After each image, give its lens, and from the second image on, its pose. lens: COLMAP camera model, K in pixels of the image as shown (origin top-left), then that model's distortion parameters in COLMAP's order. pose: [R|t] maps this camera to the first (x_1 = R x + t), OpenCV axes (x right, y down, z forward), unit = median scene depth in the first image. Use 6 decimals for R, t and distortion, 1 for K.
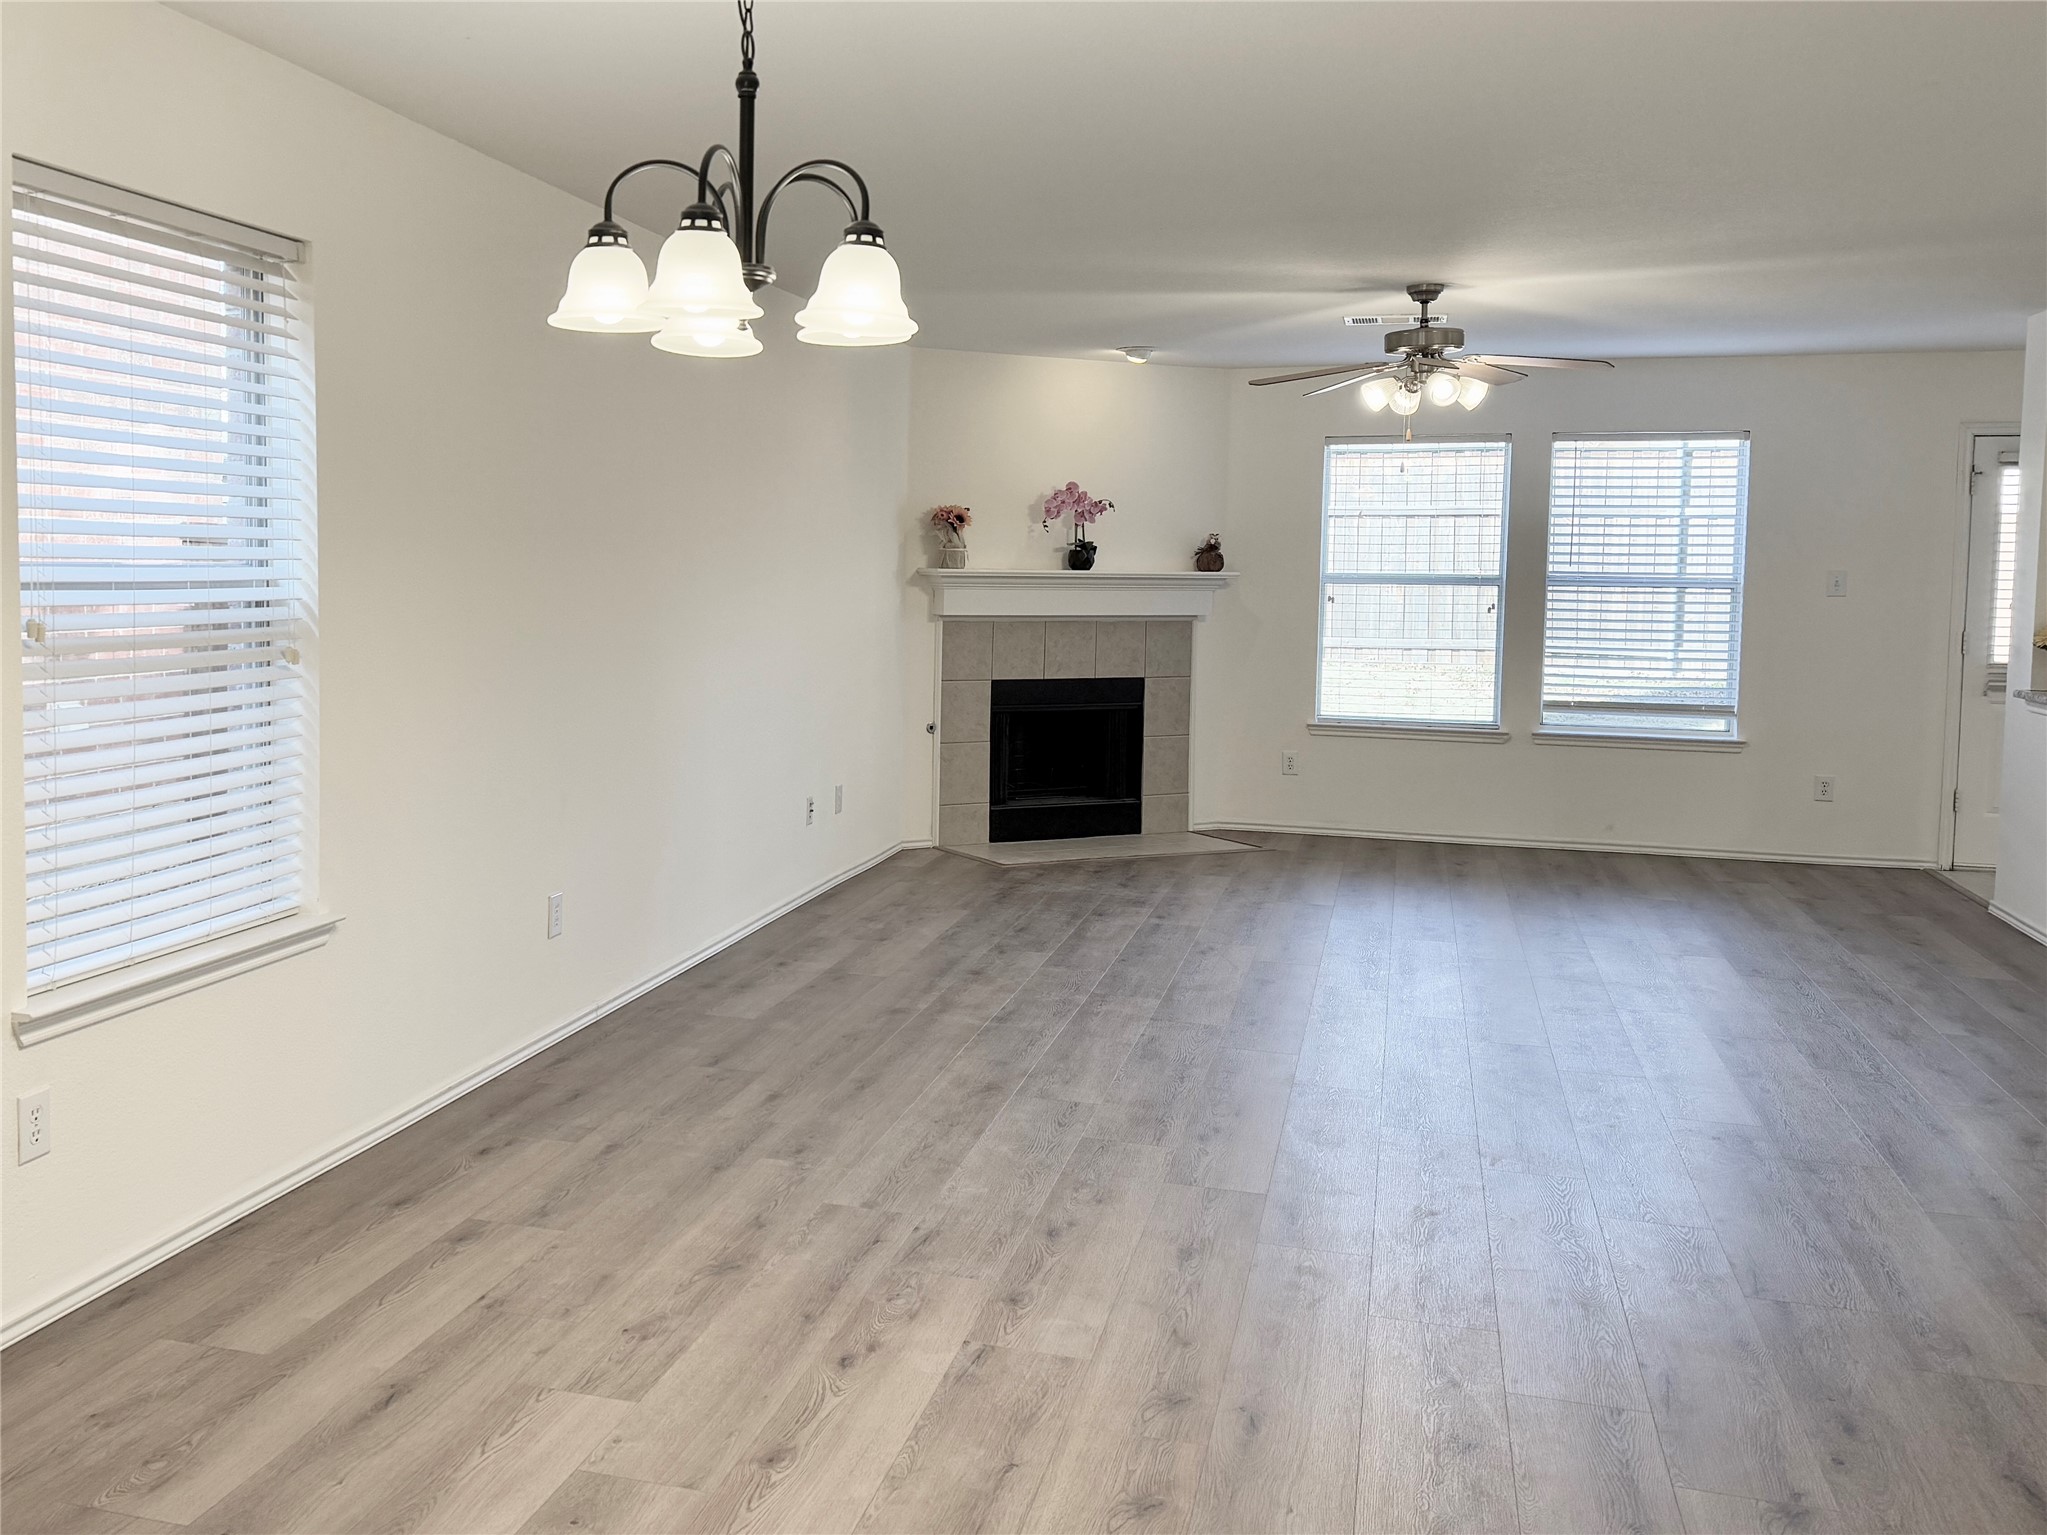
lens RADIAL K [[1617.3, 0, 835.6], [0, 1617.3, 709.0], [0, 0, 1]] dist [0.003039, -0.015643]
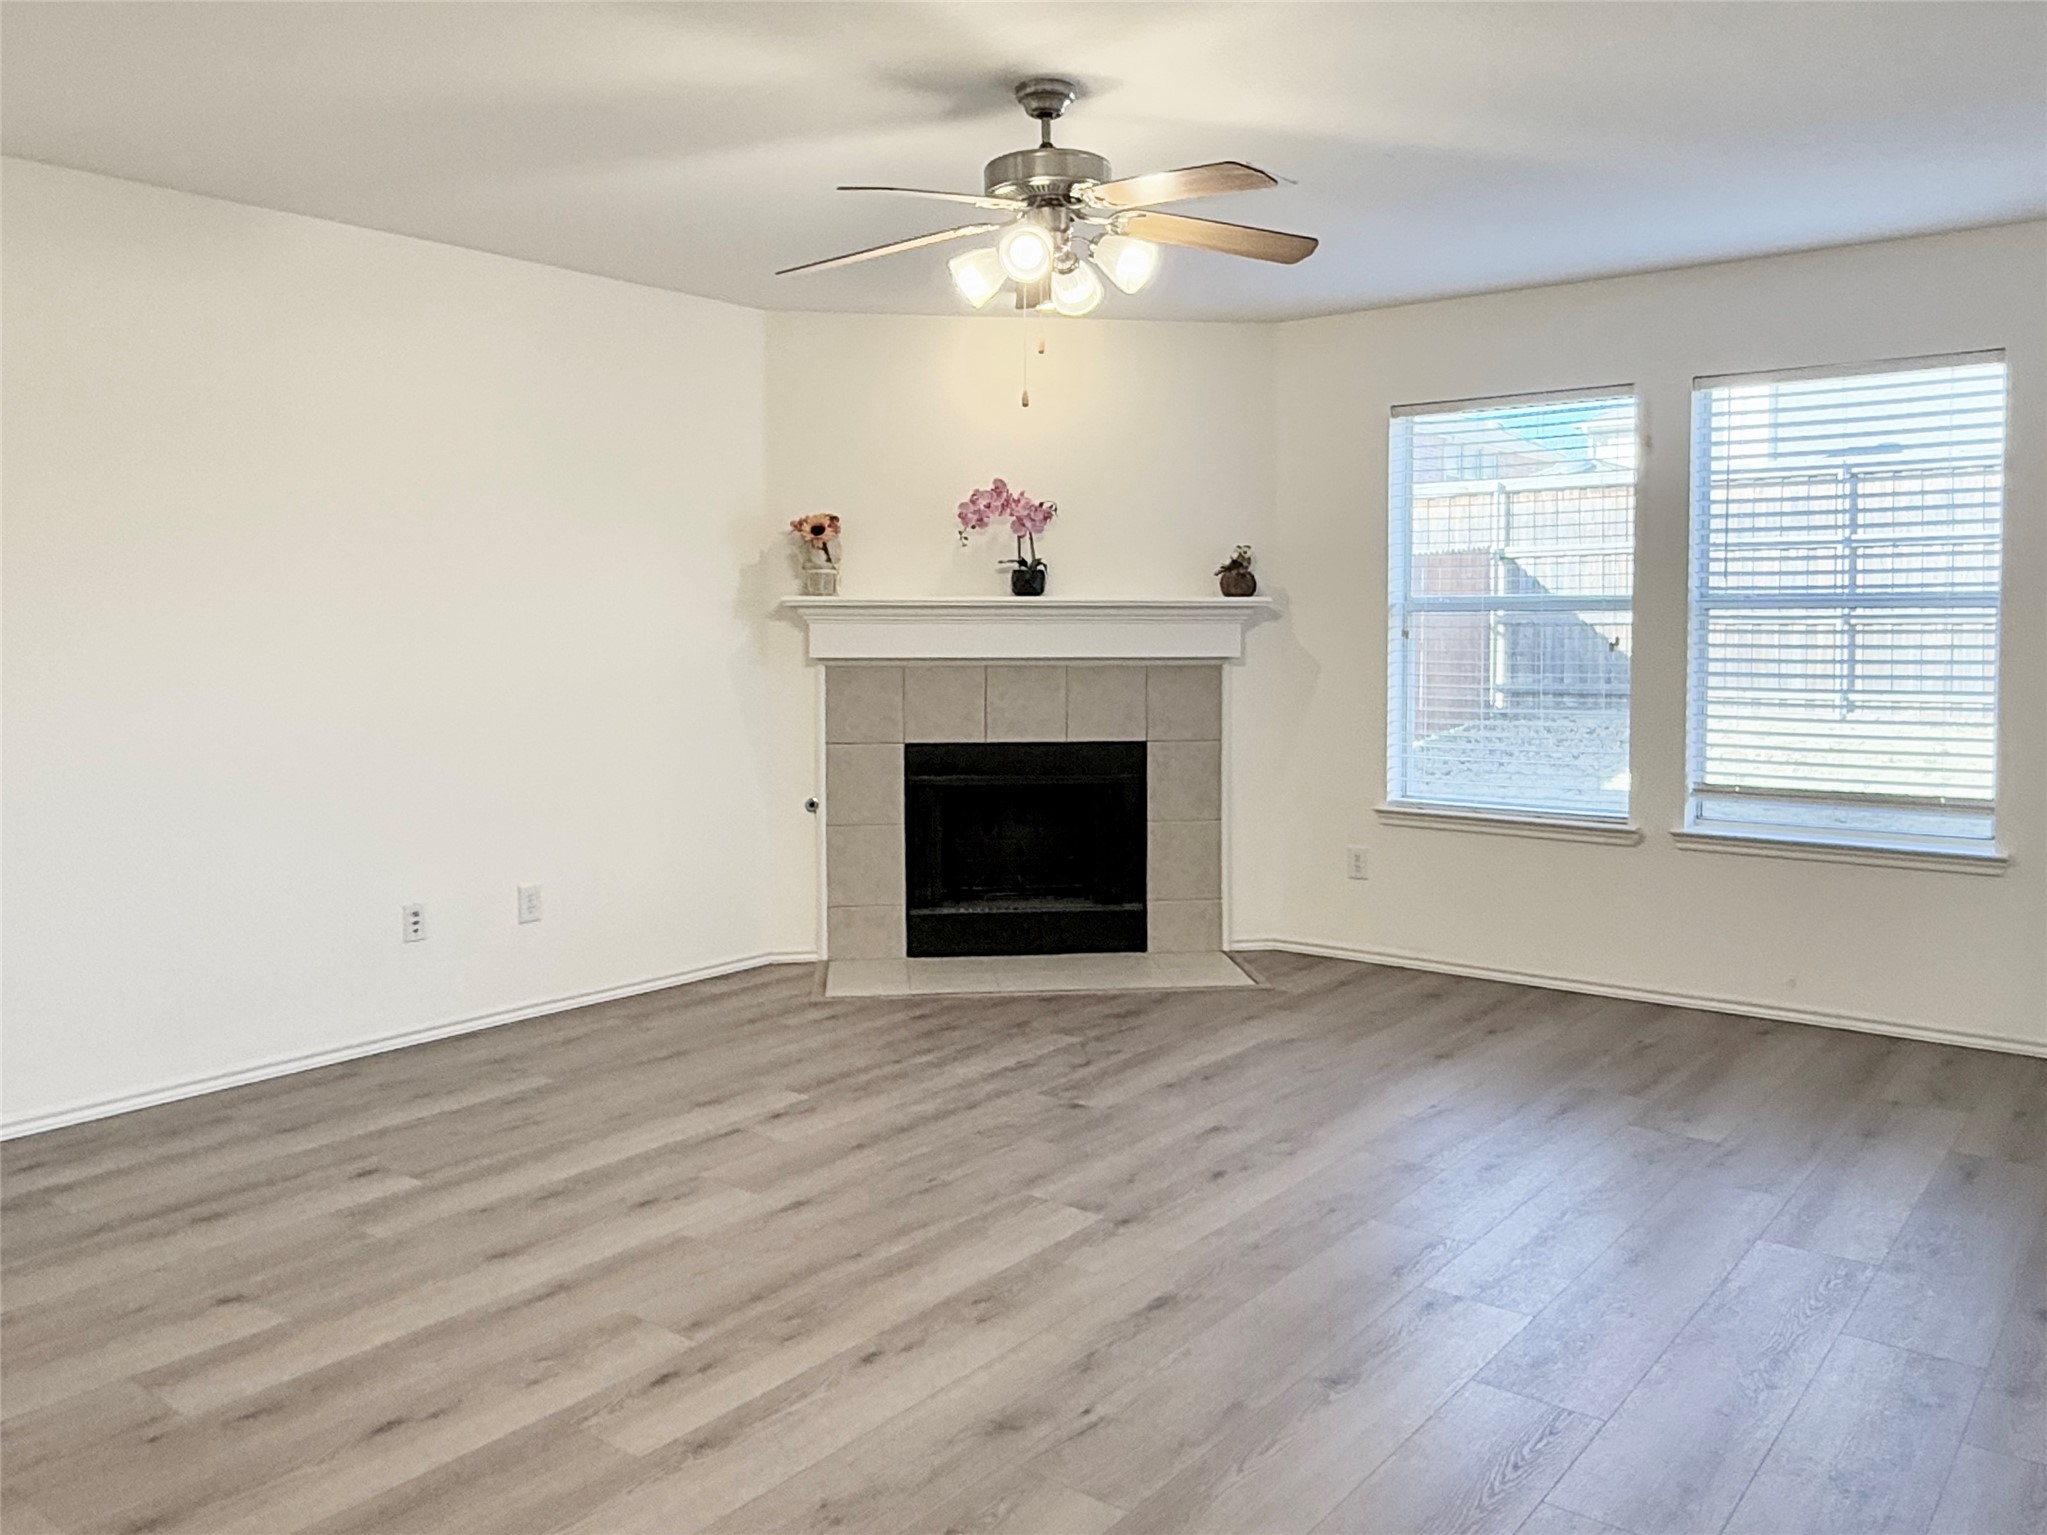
lens RADIAL K [[1523.2, 0, 1052.2], [0, 1523.2, 708.2], [0, 0, 1]] dist [0.013138, -0.012654]
pose [[0.957584, 0.002704, -0.288141, 0.366064], [-0.011569, 0.999511, -0.029066, -0.014294], [0.287921, 0.031167, 0.957147, 0.331542]]
